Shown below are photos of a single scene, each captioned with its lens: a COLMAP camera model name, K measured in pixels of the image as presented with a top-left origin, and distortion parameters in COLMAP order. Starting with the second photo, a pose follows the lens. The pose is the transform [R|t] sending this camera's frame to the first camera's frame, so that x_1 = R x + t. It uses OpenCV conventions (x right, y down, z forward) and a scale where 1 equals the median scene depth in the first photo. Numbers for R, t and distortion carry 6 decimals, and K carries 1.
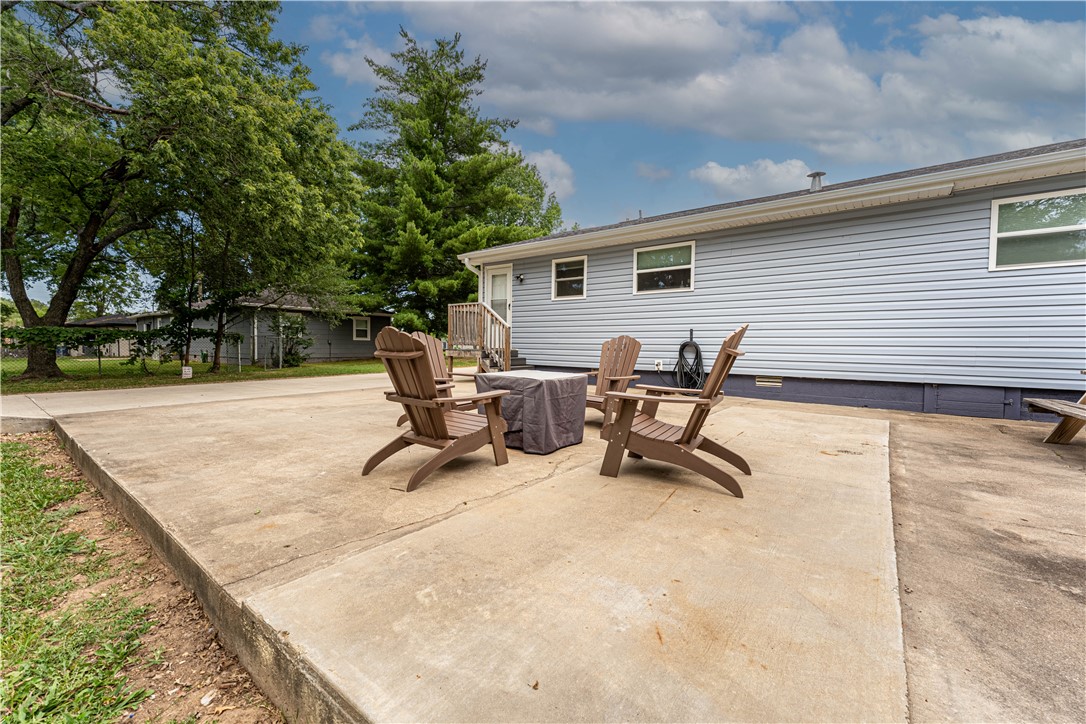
lens RADIAL K [[435.0, 0, 536.1], [0, 435.0, 363.2], [0, 0, 1]] dist [0.000901, -0.000252]
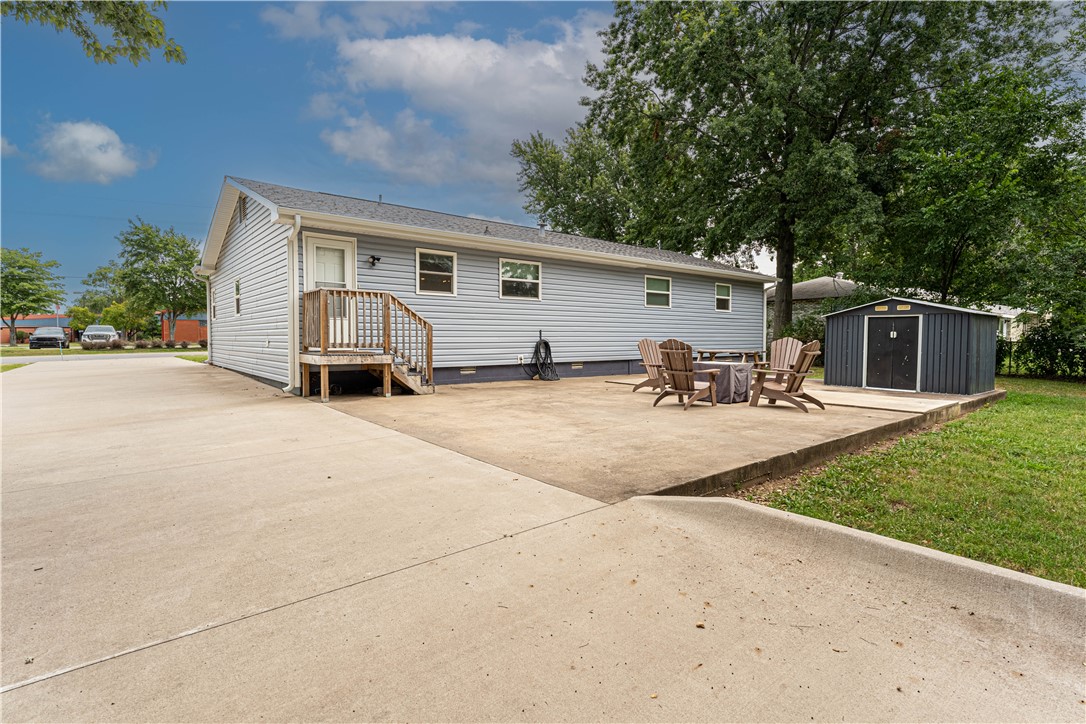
lens RADIAL K [[535.2, 0, 548.7], [0, 535.2, 357.0], [0, 0, 1]] dist [0.003744, 0.000317]
pose [[0.205332, -0.047337, 0.977547, -0.979219], [0.044242, 0.998257, 0.039047, -0.047980], [-0.977692, 0.035231, 0.207069, 0.524756]]
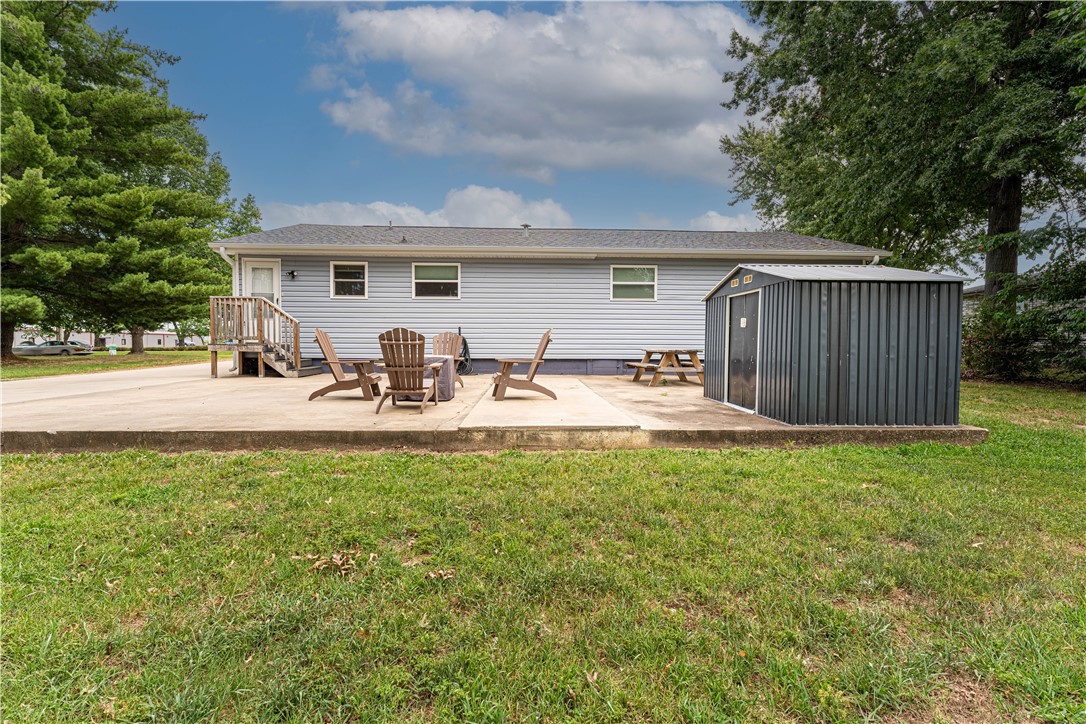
lens RADIAL K [[489.4, 0, 540.8], [0, 489.4, 362.9], [0, 0, 1]] dist [-0.000641, -0.000560]
pose [[0.766752, -0.031415, 0.641174, -0.353537], [0.030644, 0.999454, 0.012323, 0.018221], [-0.641212, 0.010199, 0.767296, -0.277111]]
